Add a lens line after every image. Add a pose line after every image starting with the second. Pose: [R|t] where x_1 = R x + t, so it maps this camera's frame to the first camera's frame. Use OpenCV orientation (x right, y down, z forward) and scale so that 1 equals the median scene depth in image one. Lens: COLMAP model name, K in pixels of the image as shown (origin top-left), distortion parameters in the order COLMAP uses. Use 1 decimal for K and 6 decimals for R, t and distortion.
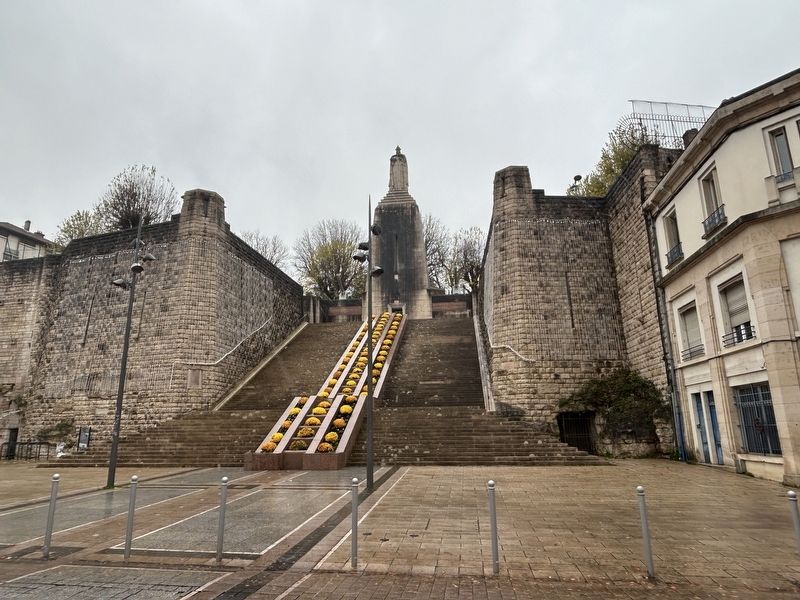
lens RADIAL K [[512.1, 0, 396.2], [0, 512.1, 298.5], [0, 0, 1]] dist [-0.011214, 0.000255]
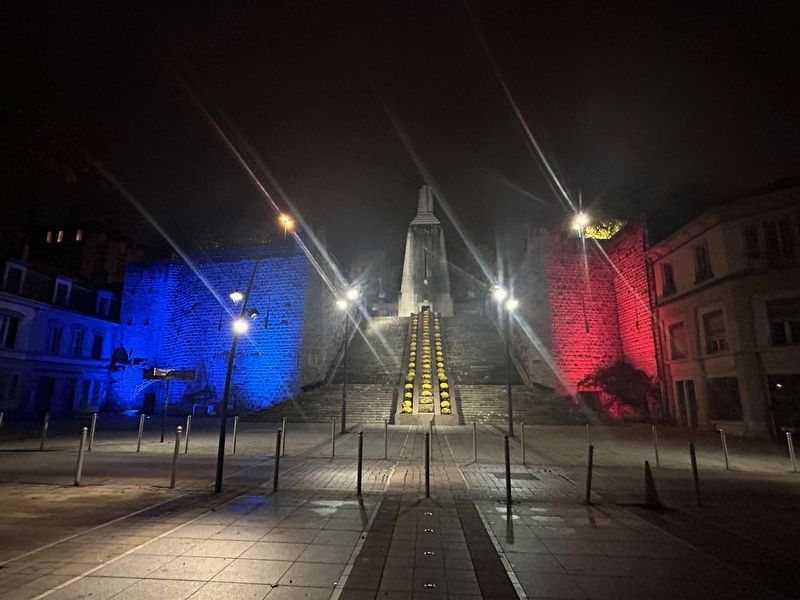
lens RADIAL K [[441.1, 0, 403.4], [0, 441.1, 297.8], [0, 0, 1]] dist [-0.010210, -0.002100]
pose [[0.997332, 0.036942, 0.062963, -0.310656], [-0.038324, 0.999047, 0.020894, -0.056960], [-0.062131, -0.023251, 0.997797, -0.245530]]
